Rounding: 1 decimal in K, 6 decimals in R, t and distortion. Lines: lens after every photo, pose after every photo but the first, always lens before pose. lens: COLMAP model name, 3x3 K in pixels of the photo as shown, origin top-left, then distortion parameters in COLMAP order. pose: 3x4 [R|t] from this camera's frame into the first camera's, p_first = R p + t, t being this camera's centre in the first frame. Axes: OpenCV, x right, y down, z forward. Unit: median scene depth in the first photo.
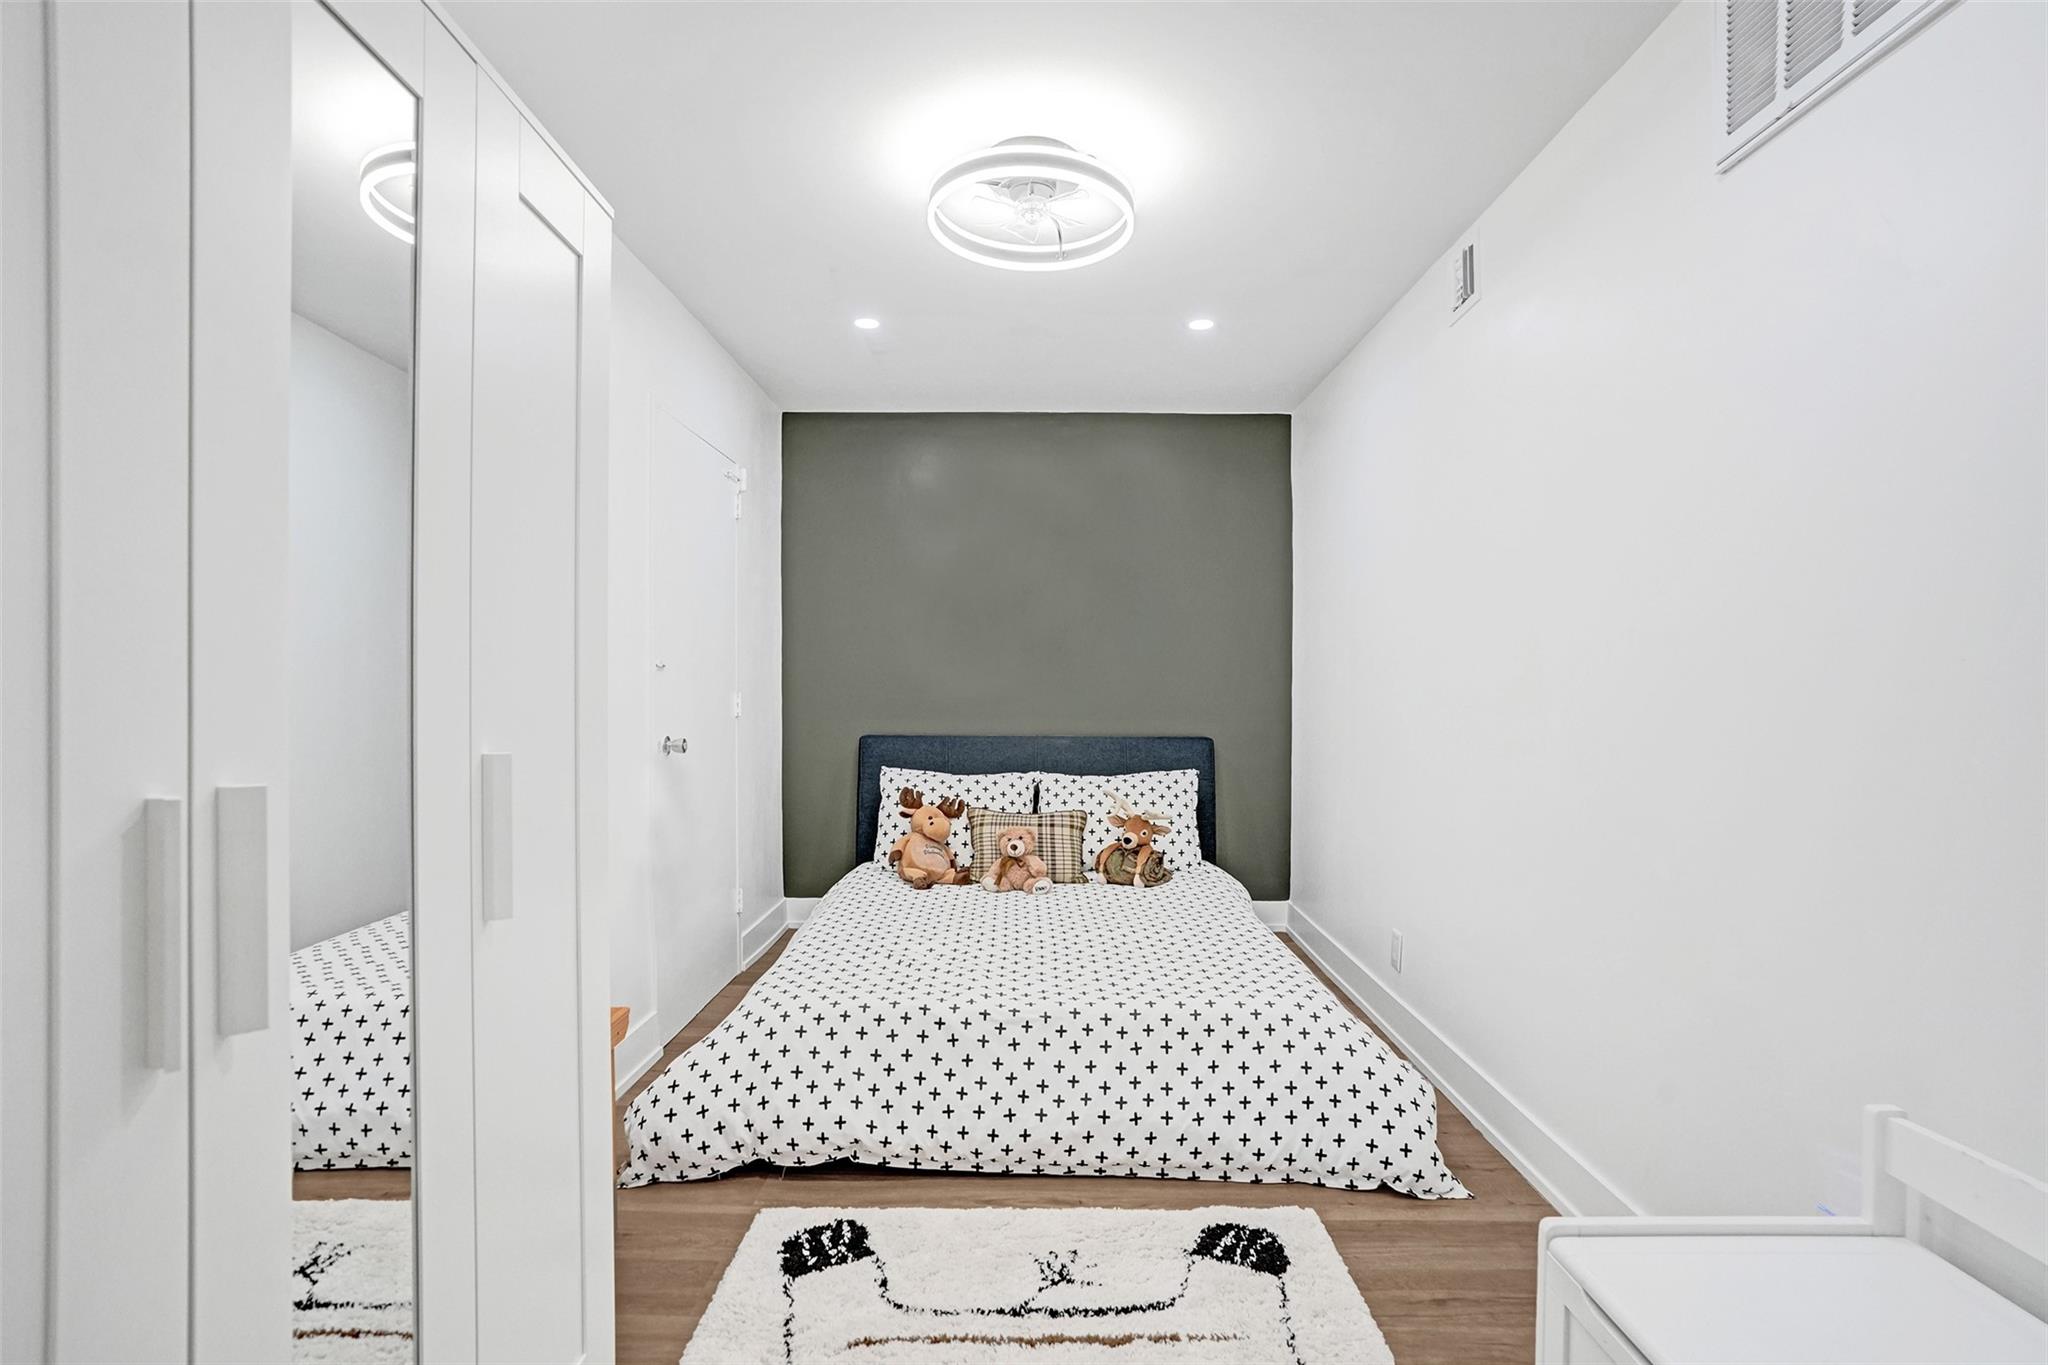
lens RADIAL K [[1003.0, 0, 1022.2], [0, 1003.0, 718.9], [0, 0, 1]] dist [-0.072722, 0.048324]
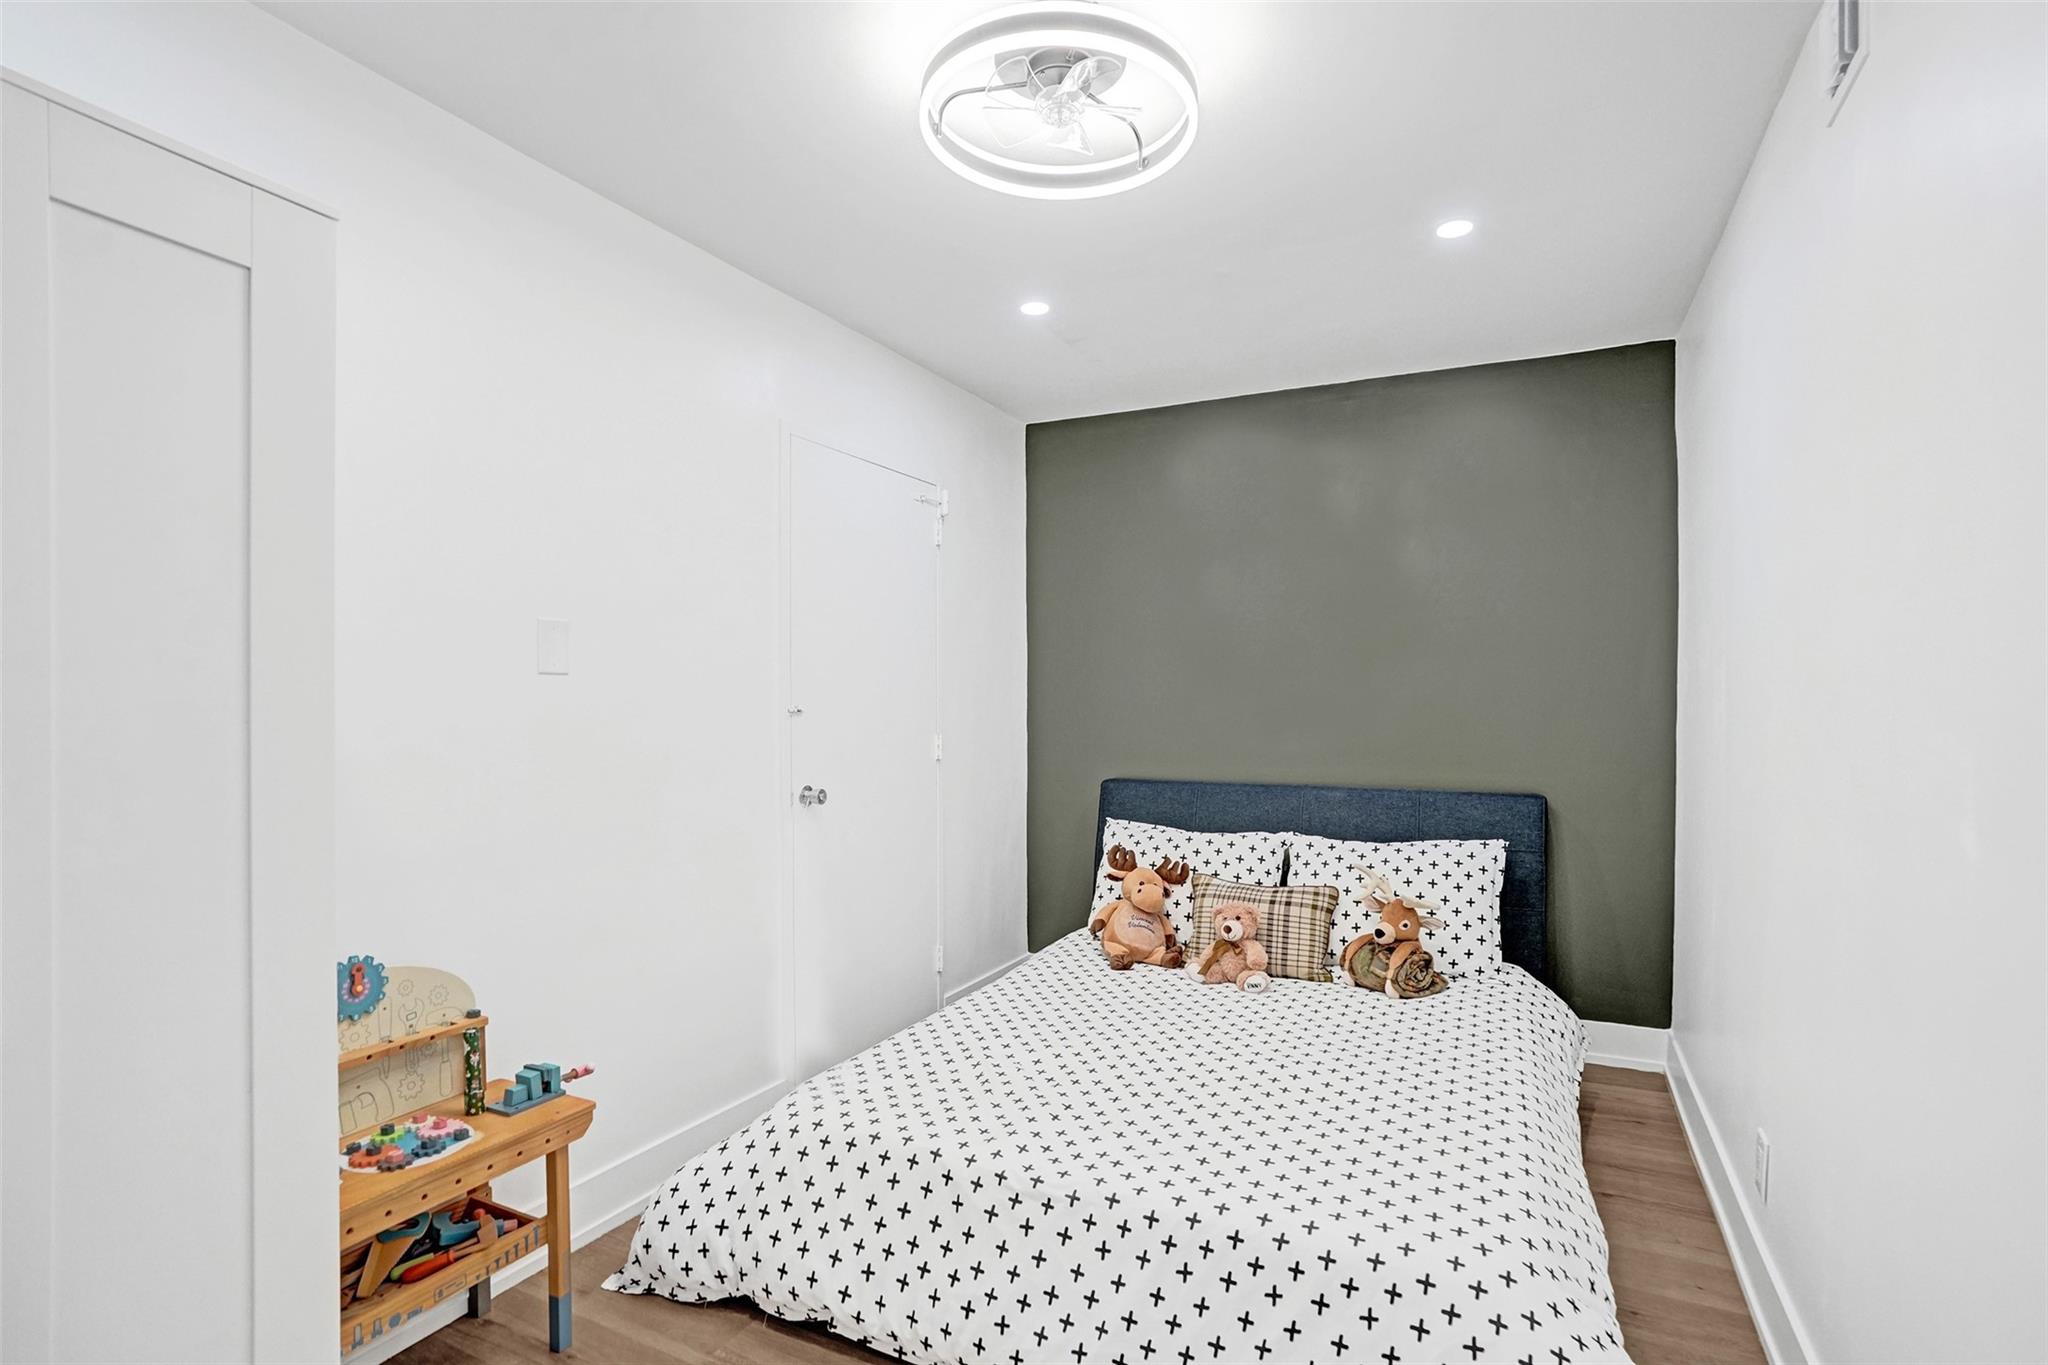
lens RADIAL K [[1003.0, 0, 1022.2], [0, 1003.0, 718.9], [0, 0, 1]] dist [-0.072722, 0.048324]
pose [[0.893415, 0.003175, -0.449222, 0.194013], [-0.009645, 0.999880, -0.012115, -0.028202], [0.449130, 0.015156, 0.893338, 0.198395]]
